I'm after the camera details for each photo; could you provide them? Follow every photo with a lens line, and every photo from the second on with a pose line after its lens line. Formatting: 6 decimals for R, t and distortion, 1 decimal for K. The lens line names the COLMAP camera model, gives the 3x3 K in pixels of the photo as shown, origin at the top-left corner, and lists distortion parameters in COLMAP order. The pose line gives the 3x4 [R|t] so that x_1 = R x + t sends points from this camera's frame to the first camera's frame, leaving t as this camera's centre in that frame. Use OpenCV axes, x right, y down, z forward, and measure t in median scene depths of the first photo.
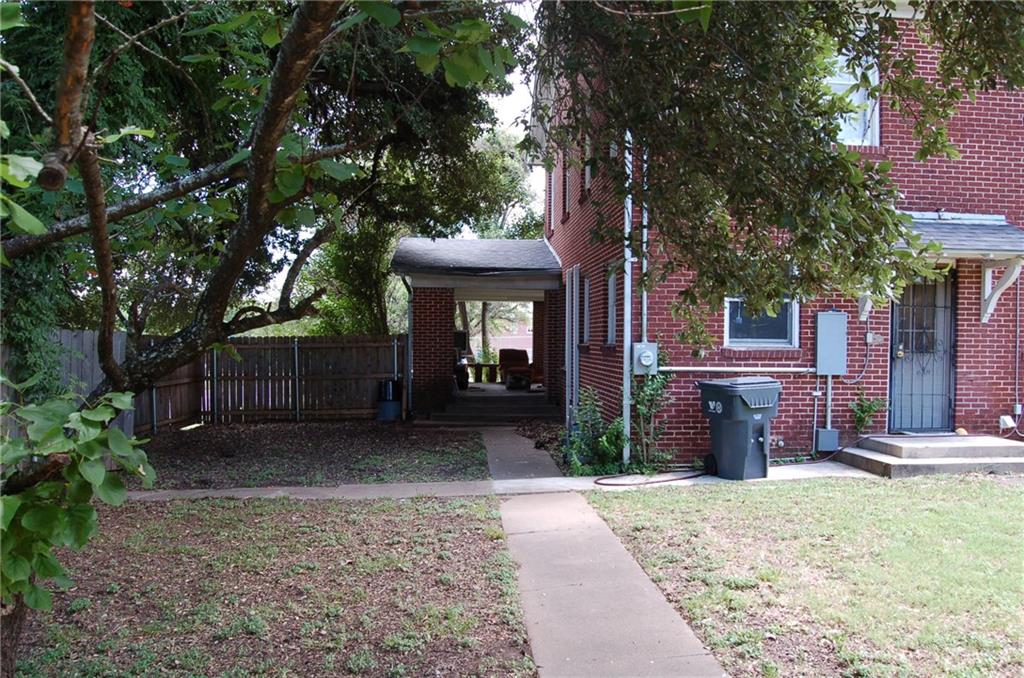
lens RADIAL K [[806.8, 0, 511.0], [0, 806.8, 338.9], [0, 0, 1]] dist [-0.050891, -0.001650]
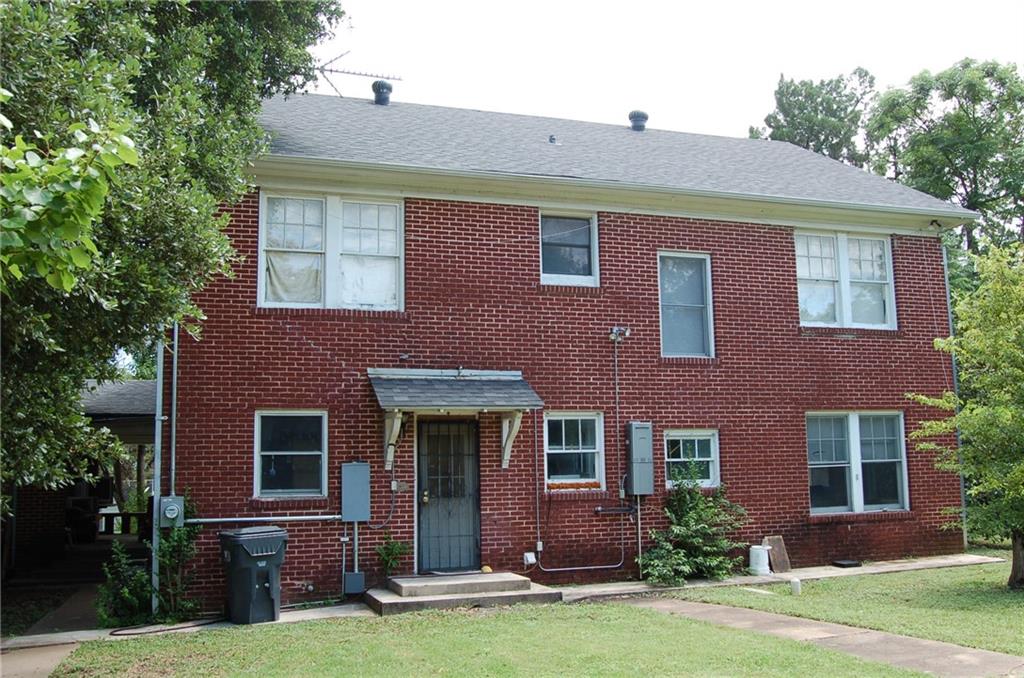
lens RADIAL K [[944.3, 0, 512.7], [0, 944.3, 340.3], [0, 0, 1]] dist [-0.058645, 0.000000]
pose [[0.975082, 0.002484, 0.221829, 0.318835], [0.027711, 0.990742, -0.132899, -0.022186], [-0.220105, 0.135735, 0.965986, -0.303006]]
